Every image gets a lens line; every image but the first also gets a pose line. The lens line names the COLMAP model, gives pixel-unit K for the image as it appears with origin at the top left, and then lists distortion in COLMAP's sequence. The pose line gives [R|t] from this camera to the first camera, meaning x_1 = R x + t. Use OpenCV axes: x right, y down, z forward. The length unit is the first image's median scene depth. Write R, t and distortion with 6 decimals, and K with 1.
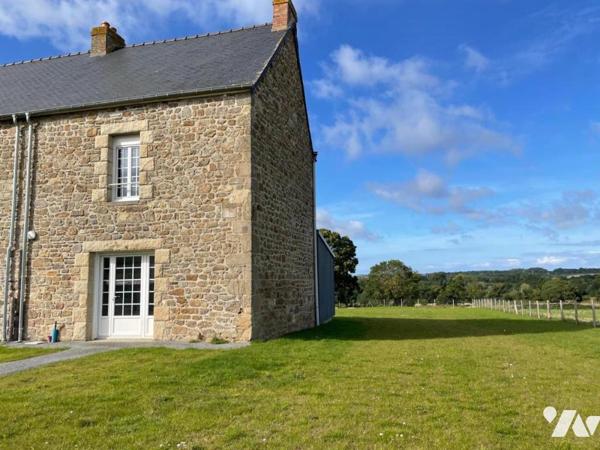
lens RADIAL K [[453.0, 0, 313.0], [0, 453.0, 221.2], [0, 0, 1]] dist [0.037558, -0.020441]
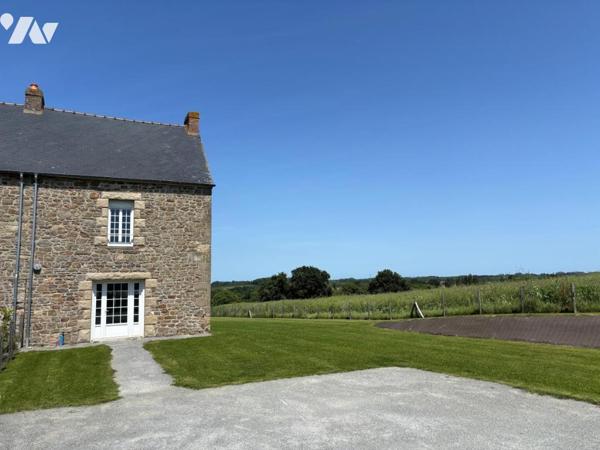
lens RADIAL K [[453.0, 0, 304.1], [0, 453.0, 223.6], [0, 0, 1]] dist [0.037558, -0.020441]
pose [[0.773742, 0.082732, 0.628075, -0.893346], [-0.069053, 0.996543, -0.046199, -0.090331], [-0.629726, -0.007624, 0.776780, -0.535073]]
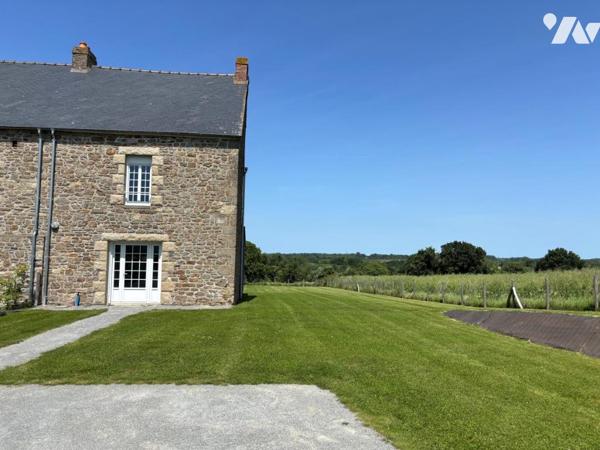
lens RADIAL K [[453.0, 0, 302.3], [0, 453.0, 222.9], [0, 0, 1]] dist [0.037558, -0.020441]
pose [[0.943530, 0.062034, 0.325426, -0.389359], [-0.078303, 0.996238, 0.037123, -0.081577], [-0.321899, -0.060509, 0.944839, -0.467060]]
